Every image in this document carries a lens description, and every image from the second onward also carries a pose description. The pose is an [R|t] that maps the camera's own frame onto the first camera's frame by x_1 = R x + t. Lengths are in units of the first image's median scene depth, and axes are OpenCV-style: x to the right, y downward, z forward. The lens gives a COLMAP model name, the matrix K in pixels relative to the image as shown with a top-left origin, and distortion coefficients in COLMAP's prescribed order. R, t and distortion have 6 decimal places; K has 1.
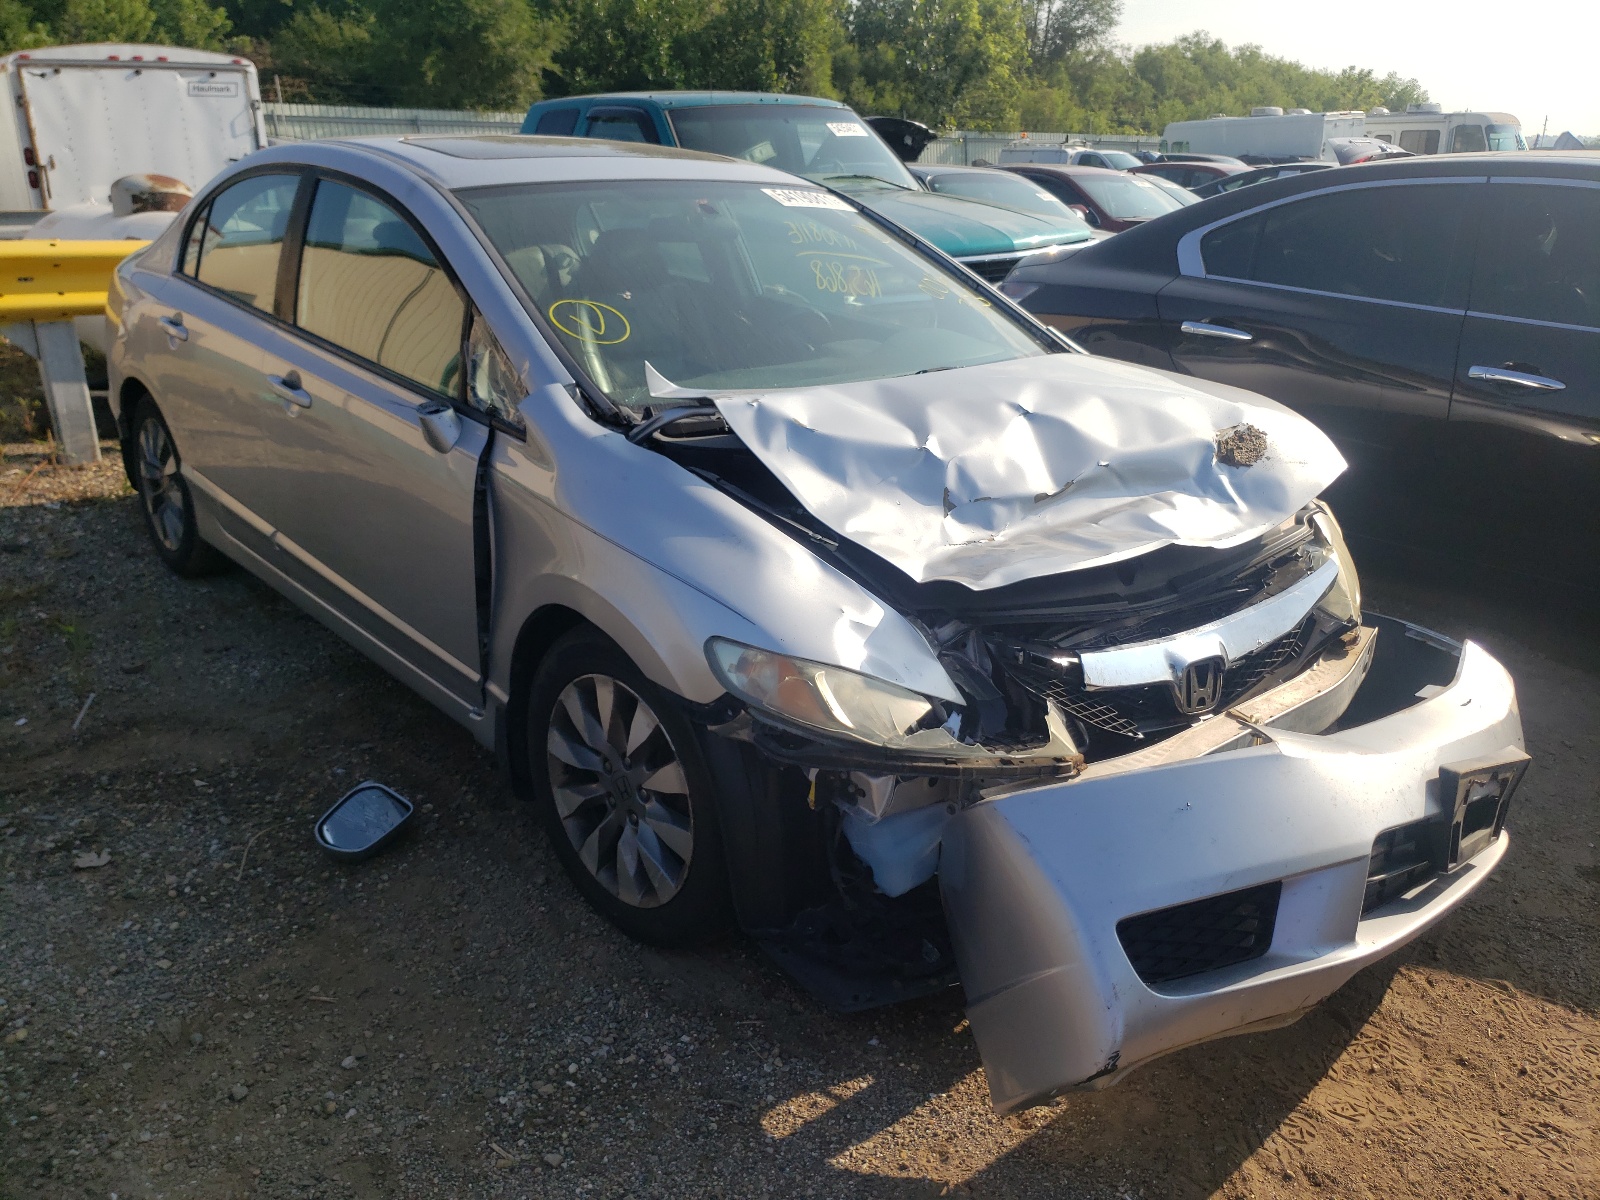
lens RADIAL K [[1226.3, 0, 800.0], [0, 1226.3, 536.9], [0, 0, 1]] dist [0.207315, -0.547288]
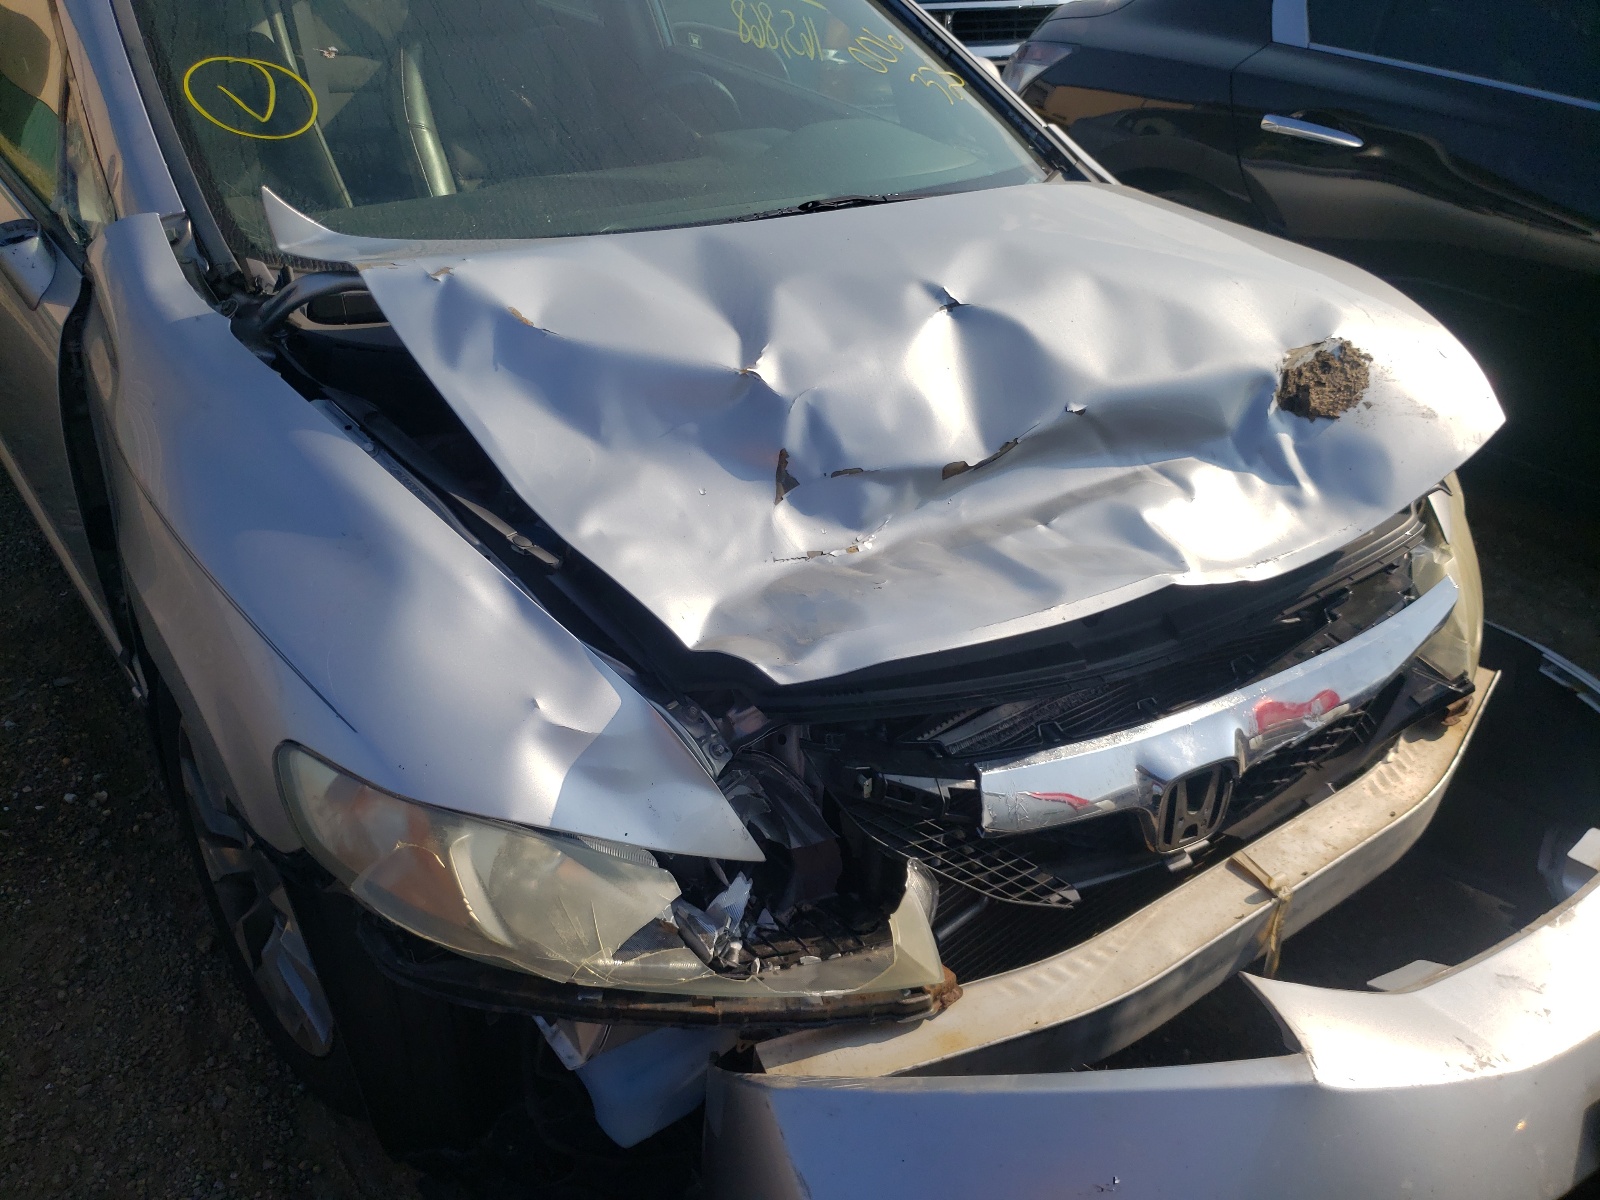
lens RADIAL K [[1263.7, 0, 741.0], [0, 1263.7, 600.9], [0, 0, 1]] dist [0.078509, -0.141307]
pose [[0.996365, 0.064345, -0.055834, 0.134845], [-0.050292, 0.973259, 0.224136, -0.099836], [0.068763, -0.220514, 0.972957, 0.416353]]
